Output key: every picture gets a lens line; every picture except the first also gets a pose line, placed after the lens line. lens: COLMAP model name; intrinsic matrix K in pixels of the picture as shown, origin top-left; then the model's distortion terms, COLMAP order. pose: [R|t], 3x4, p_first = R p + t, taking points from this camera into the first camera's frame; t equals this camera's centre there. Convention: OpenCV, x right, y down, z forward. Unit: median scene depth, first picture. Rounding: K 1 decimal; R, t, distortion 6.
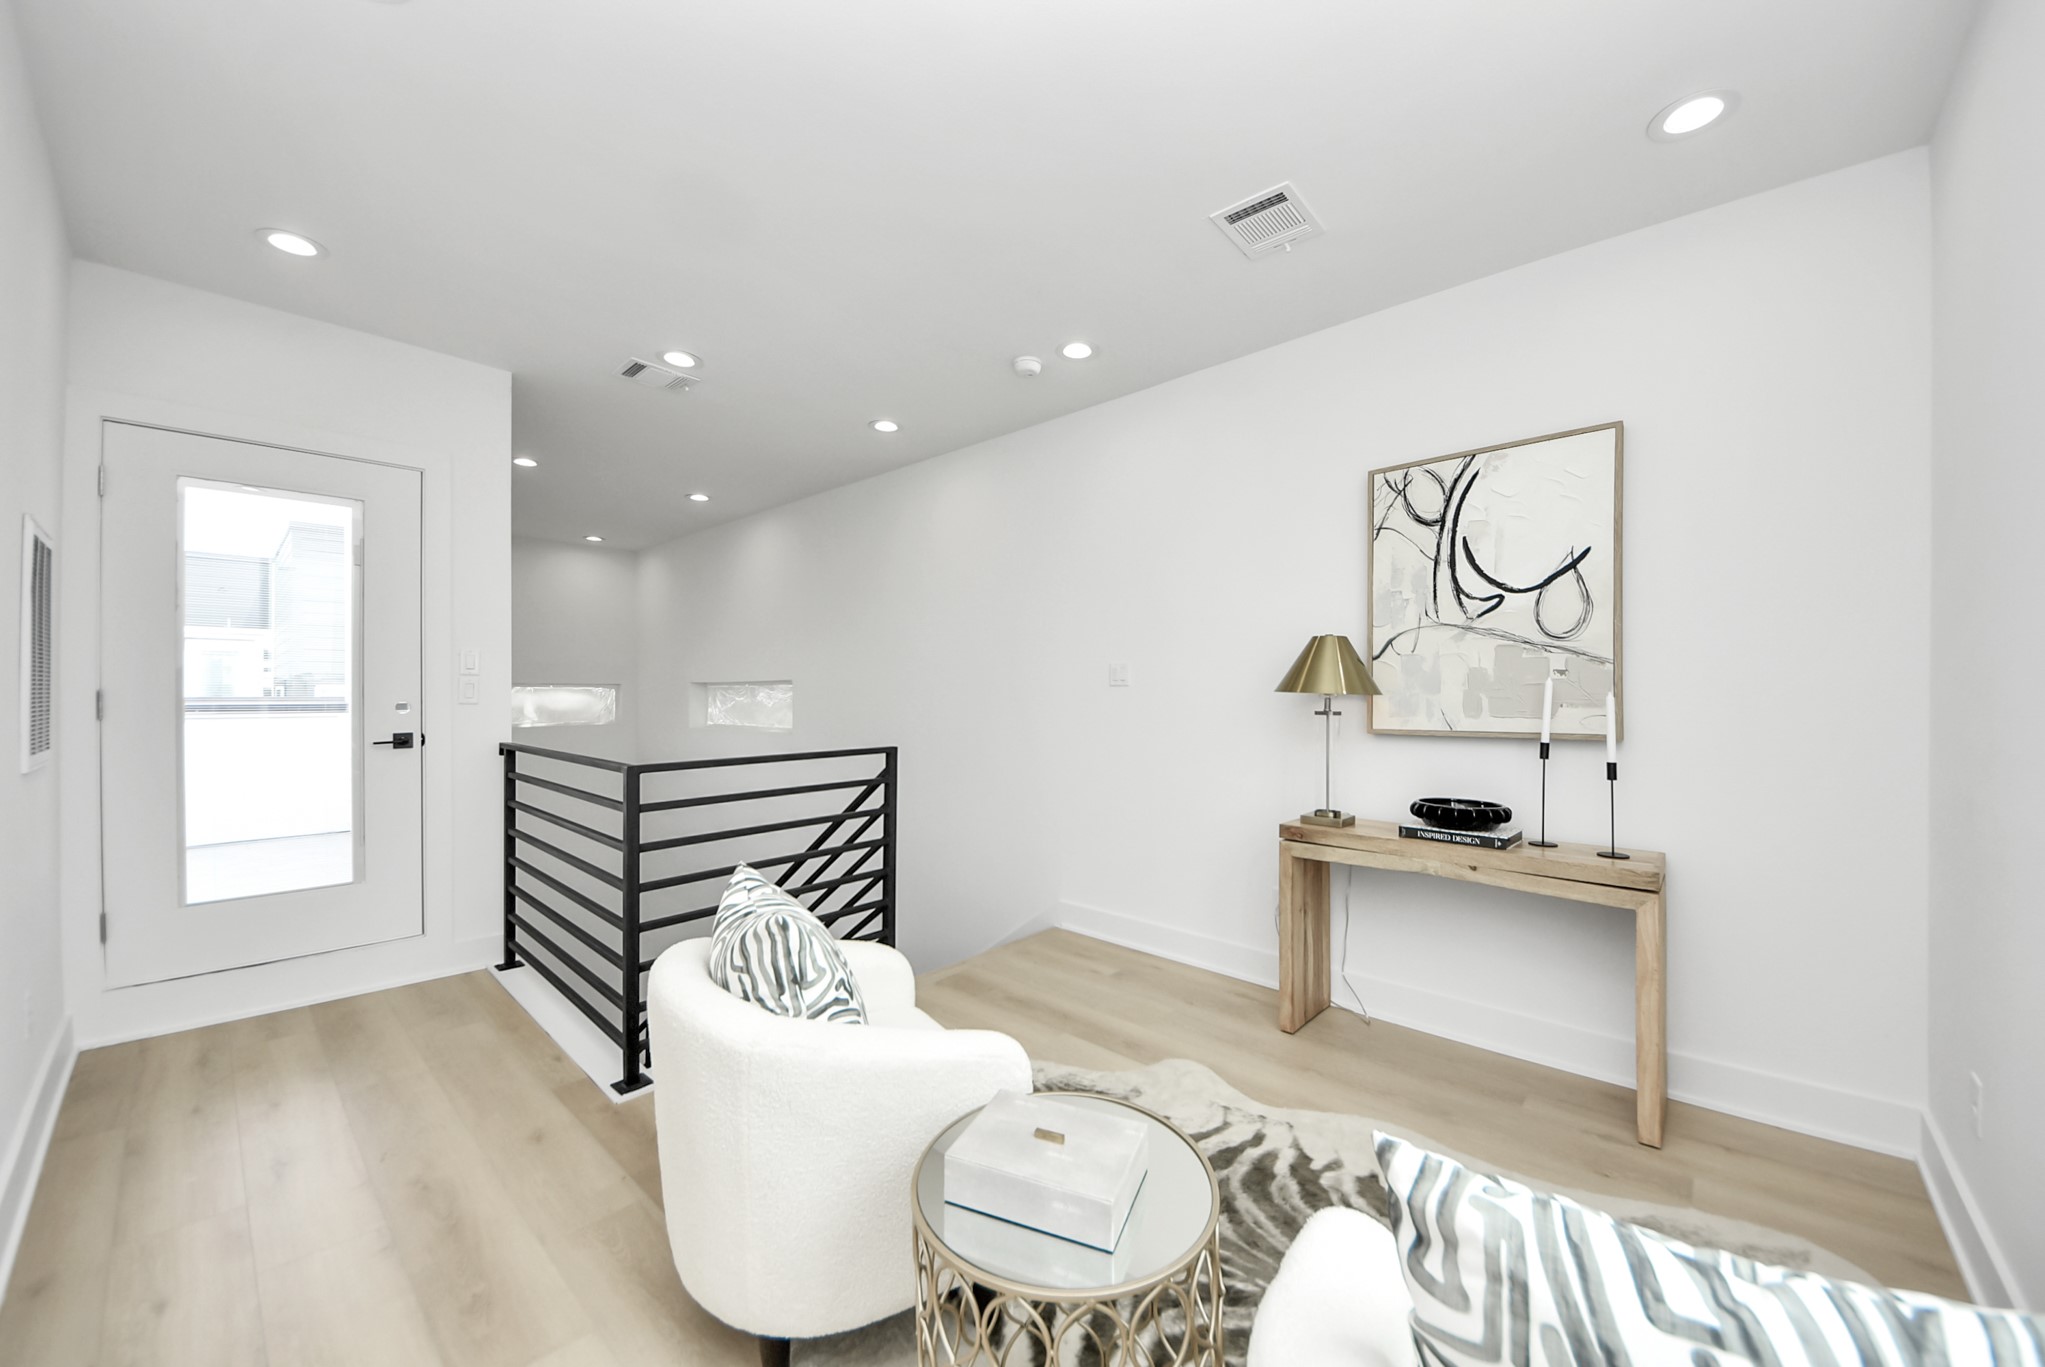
lens RADIAL K [[752.3, 0, 1026.7], [0, 752.3, 688.1], [0, 0, 1]] dist [0.016651, -0.001088]
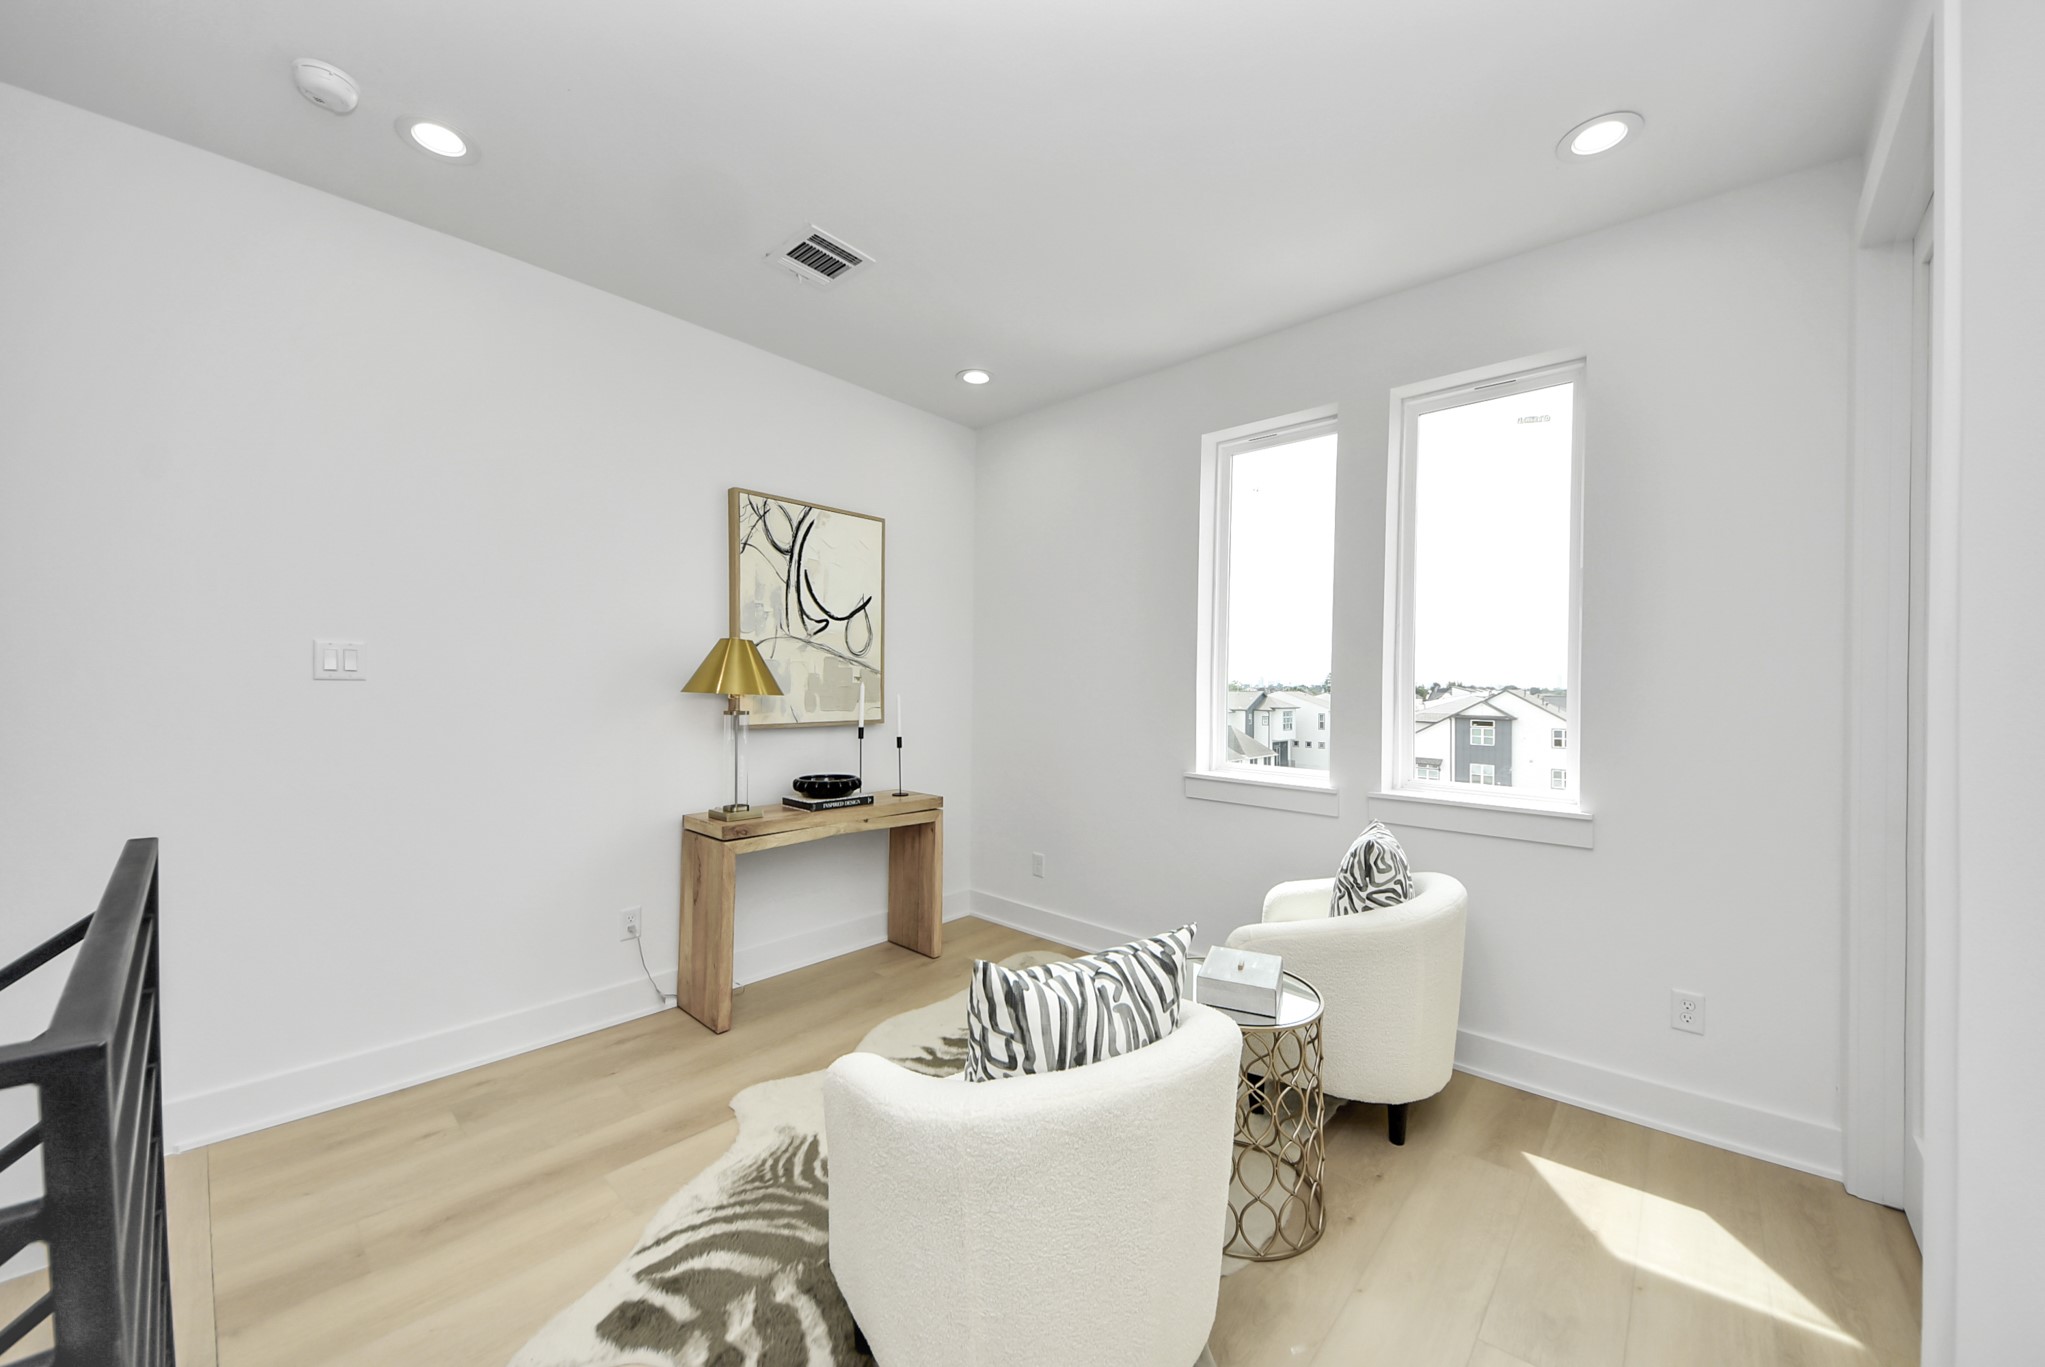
lens RADIAL K [[752.3, 0, 1029.4], [0, 752.3, 689.4], [0, 0, 1]] dist [0.016651, -0.001088]
pose [[-0.015304, -0.001854, 0.999881, -0.694411], [-0.015916, 0.999872, 0.001610, -0.007226], [-0.999756, -0.015890, -0.015332, 0.644208]]
